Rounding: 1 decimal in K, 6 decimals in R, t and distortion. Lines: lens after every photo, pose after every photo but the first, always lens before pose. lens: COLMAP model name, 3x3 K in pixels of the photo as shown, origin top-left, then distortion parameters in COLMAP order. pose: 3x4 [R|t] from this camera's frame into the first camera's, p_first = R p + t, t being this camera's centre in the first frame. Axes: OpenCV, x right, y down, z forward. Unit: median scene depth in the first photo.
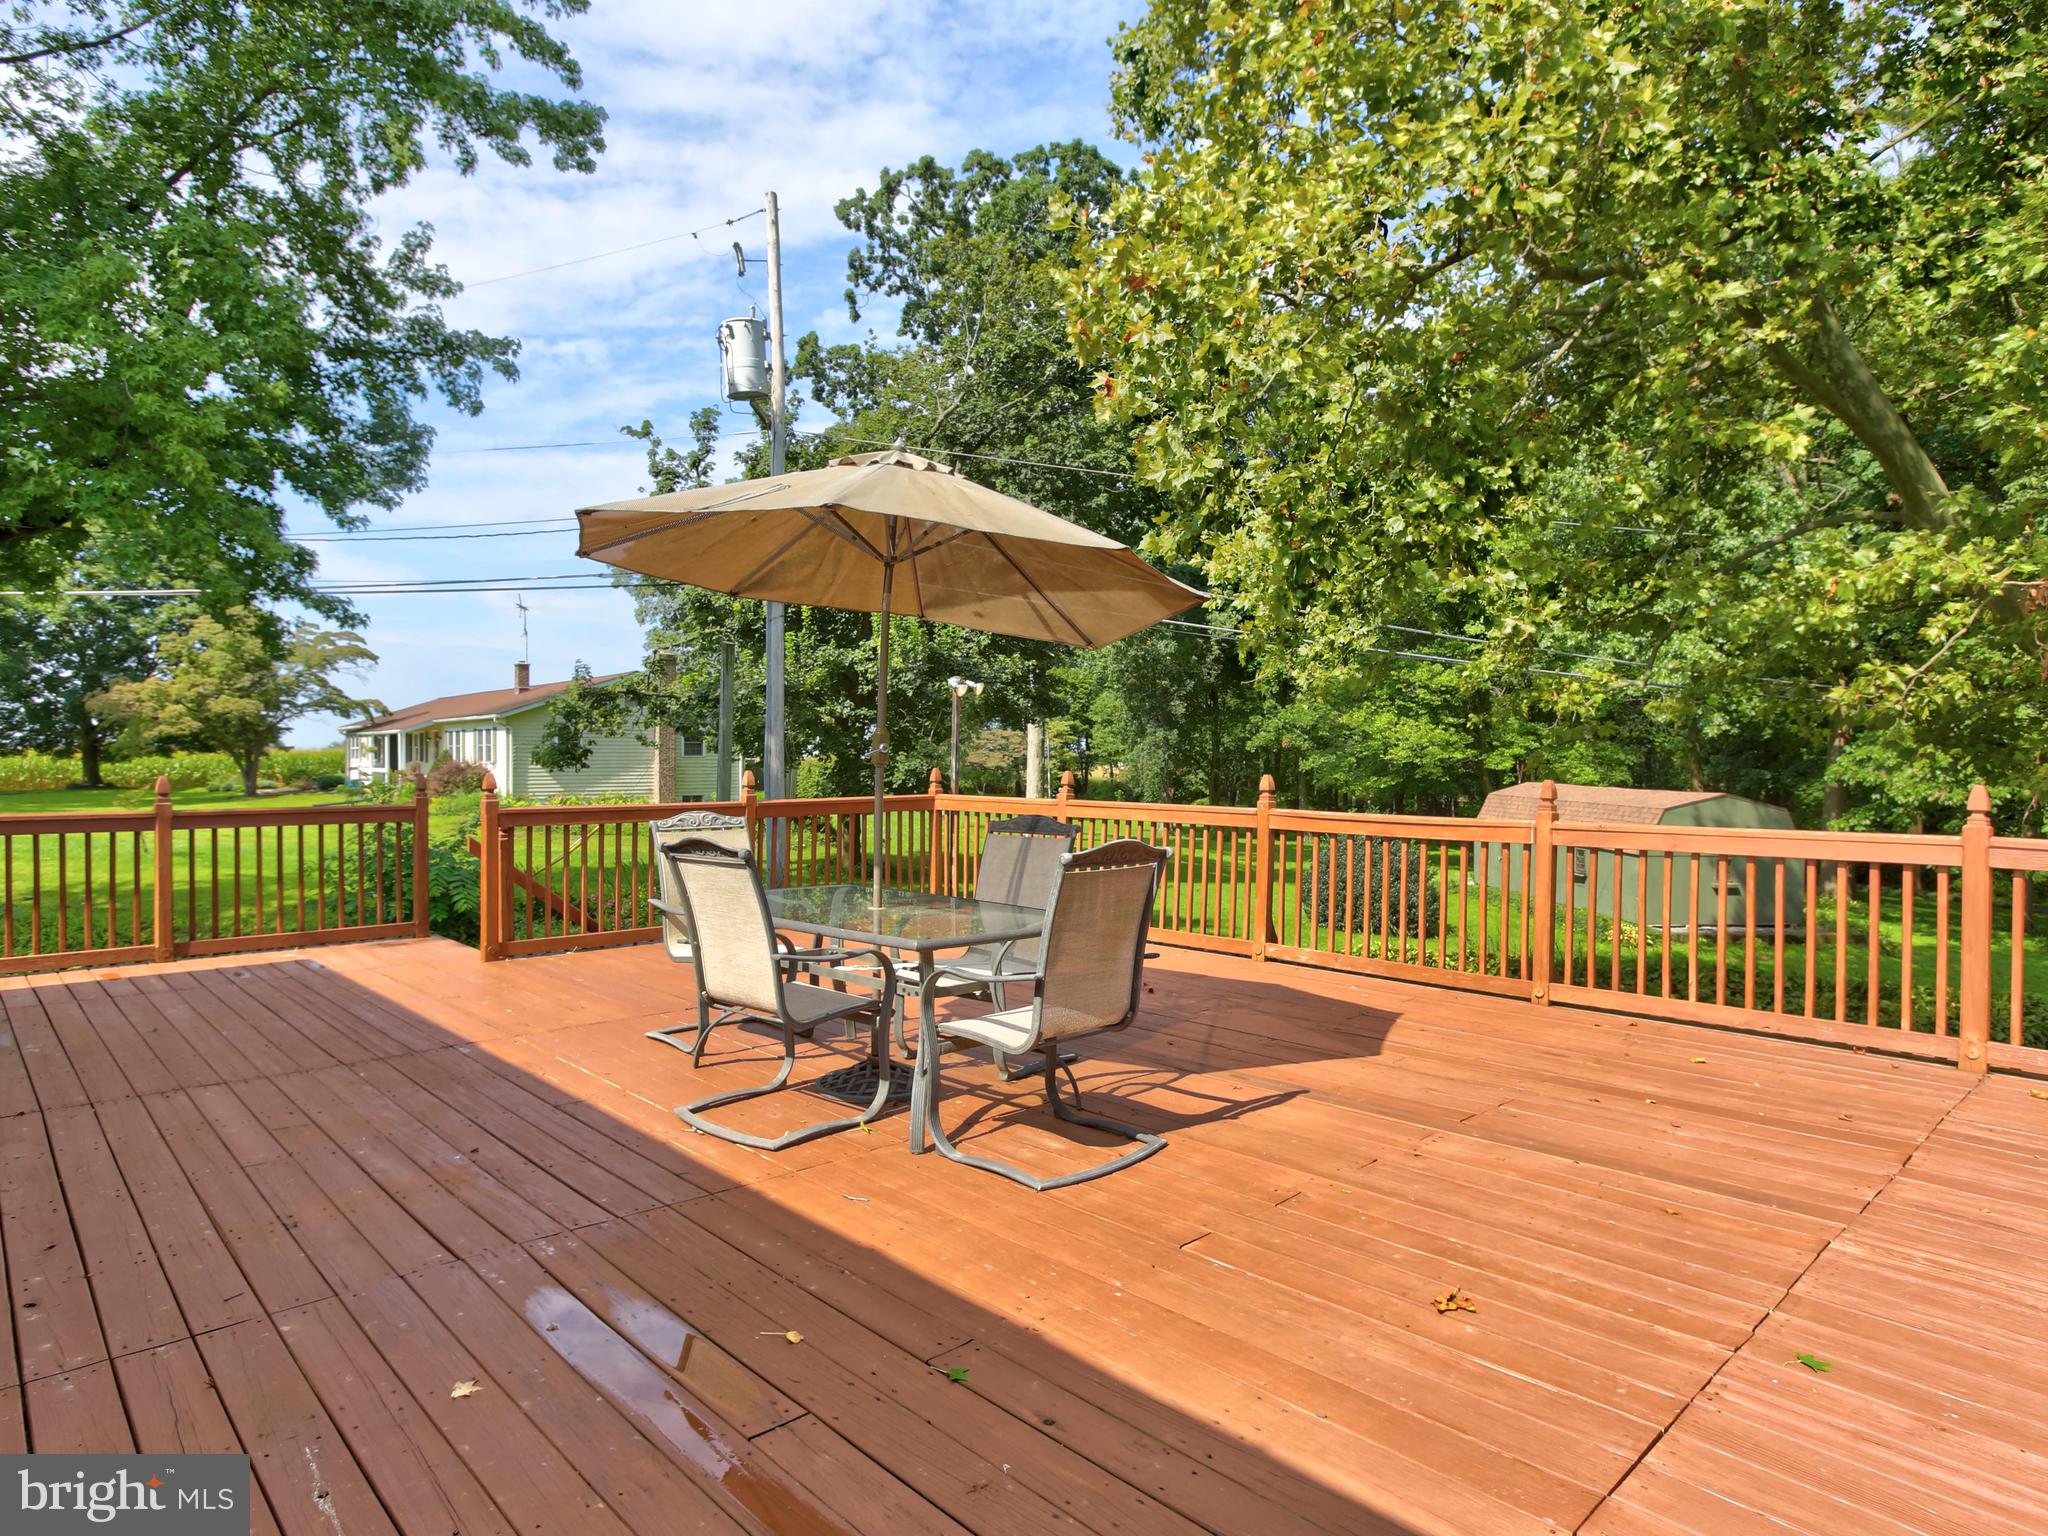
lens RADIAL K [[1188.8, 0, 1029.4], [0, 1188.8, 753.9], [0, 0, 1]] dist [-0.061771, 0.040481]
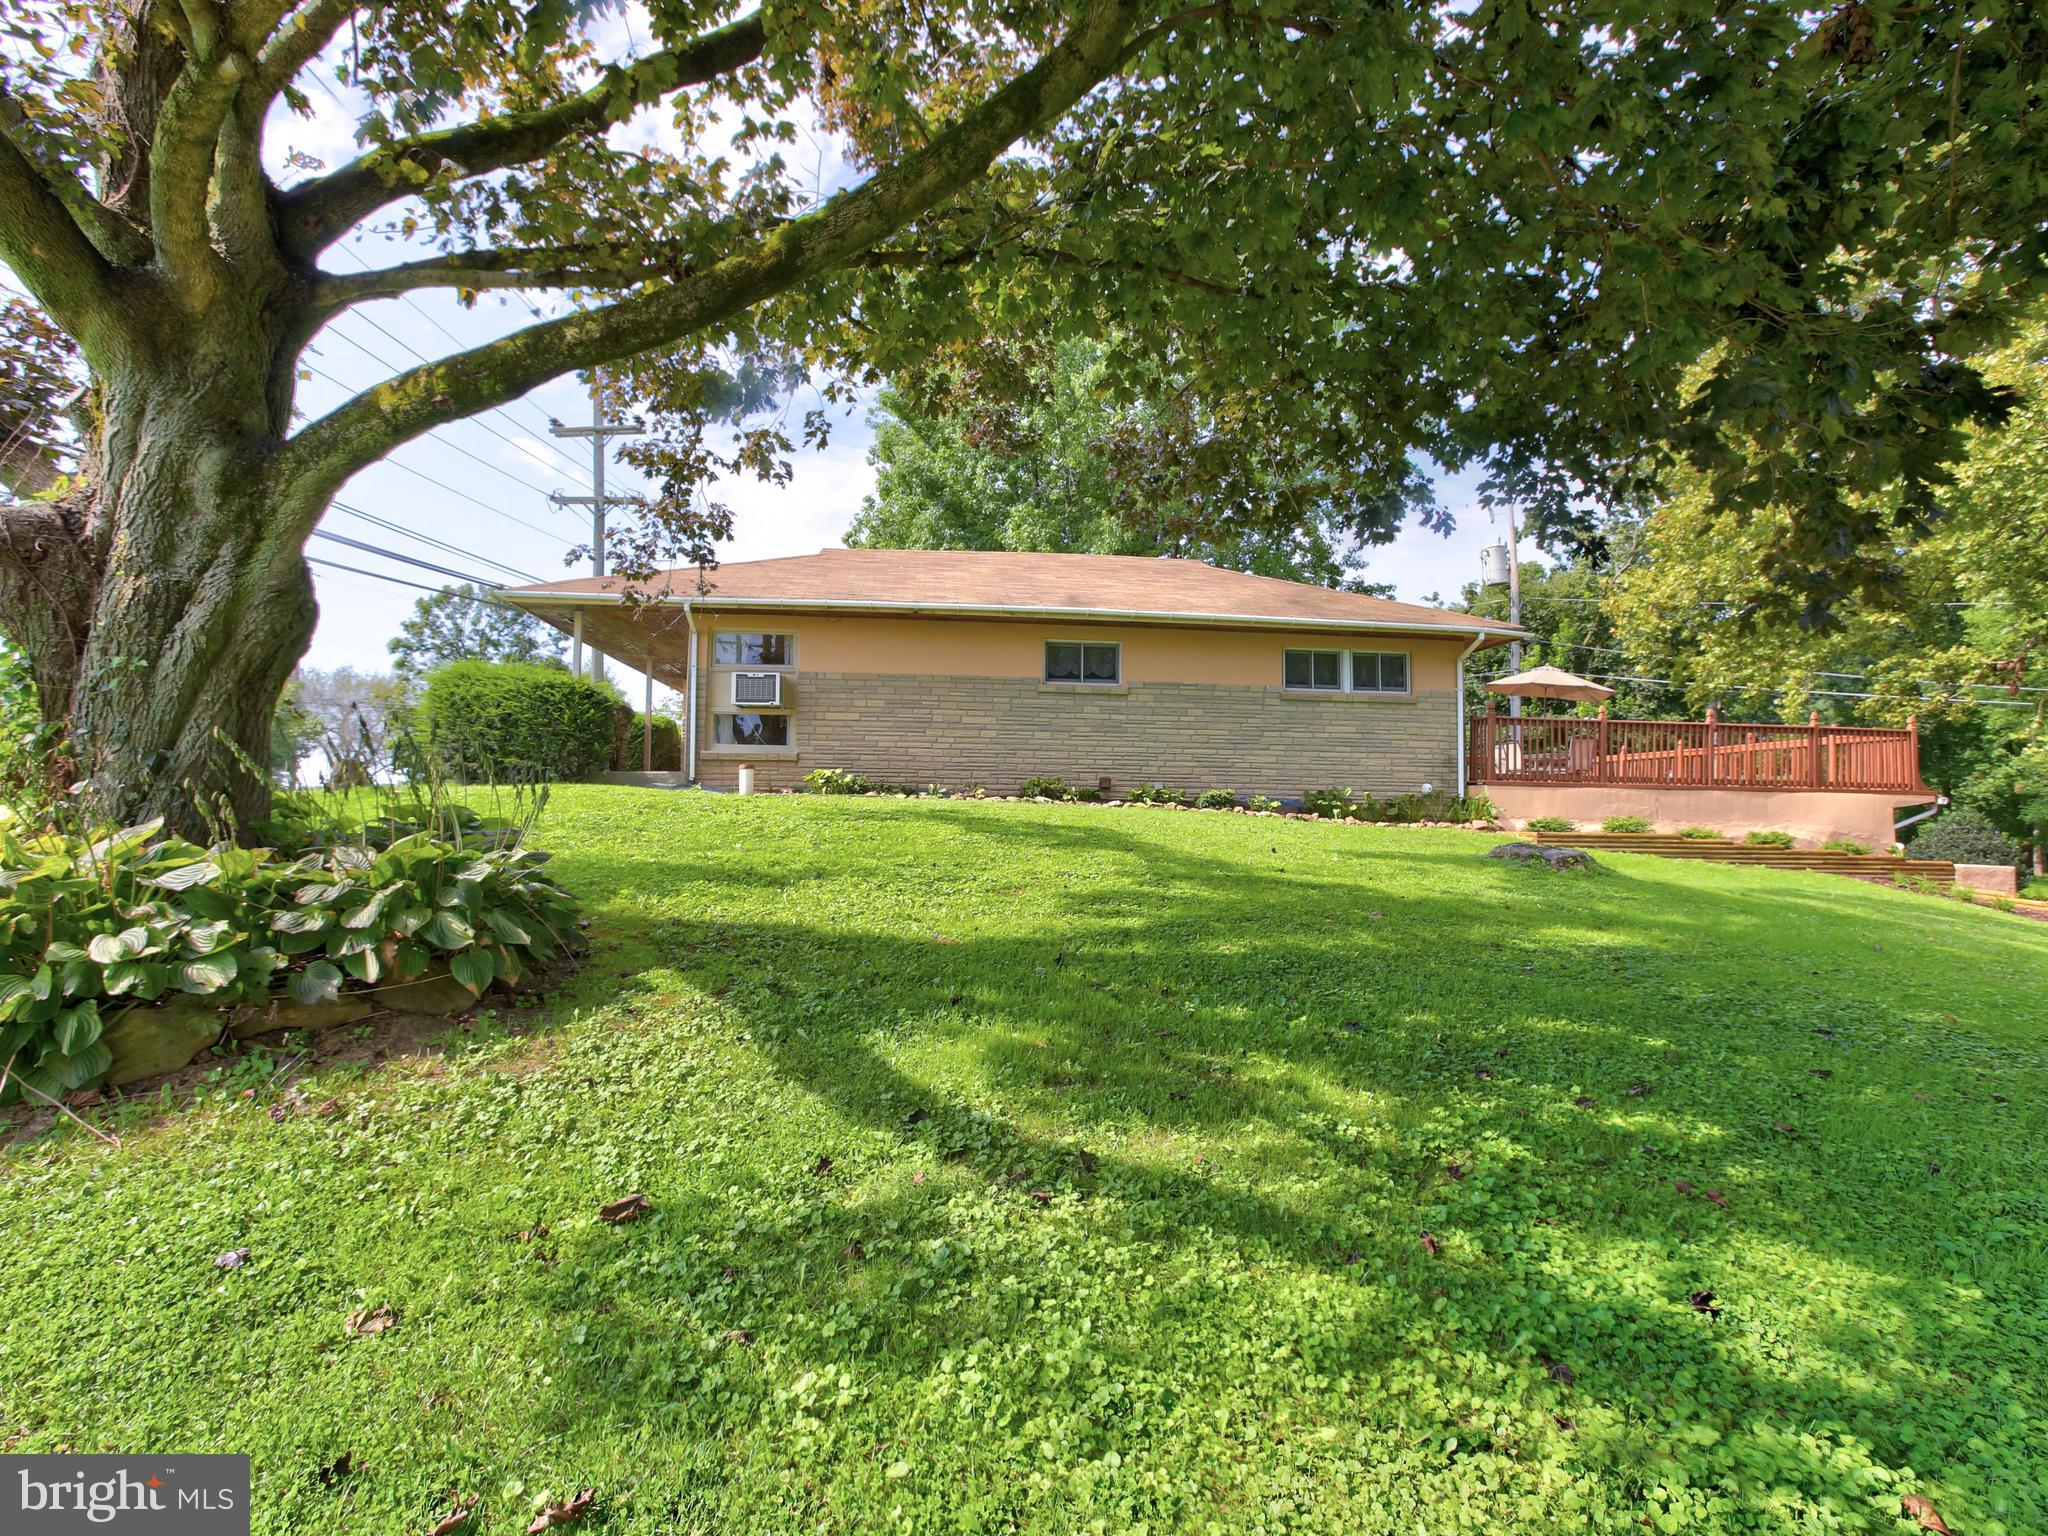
lens RADIAL K [[1083.5, 0, 1015.6], [0, 1083.5, 757.7], [0, 0, 1]] dist [-0.076217, 0.048296]
pose [[0.799470, -0.023794, -0.600235, 0.137669], [-0.015695, 0.998047, -0.060469, 0.077321], [0.600501, 0.057764, 0.797535, -0.681389]]
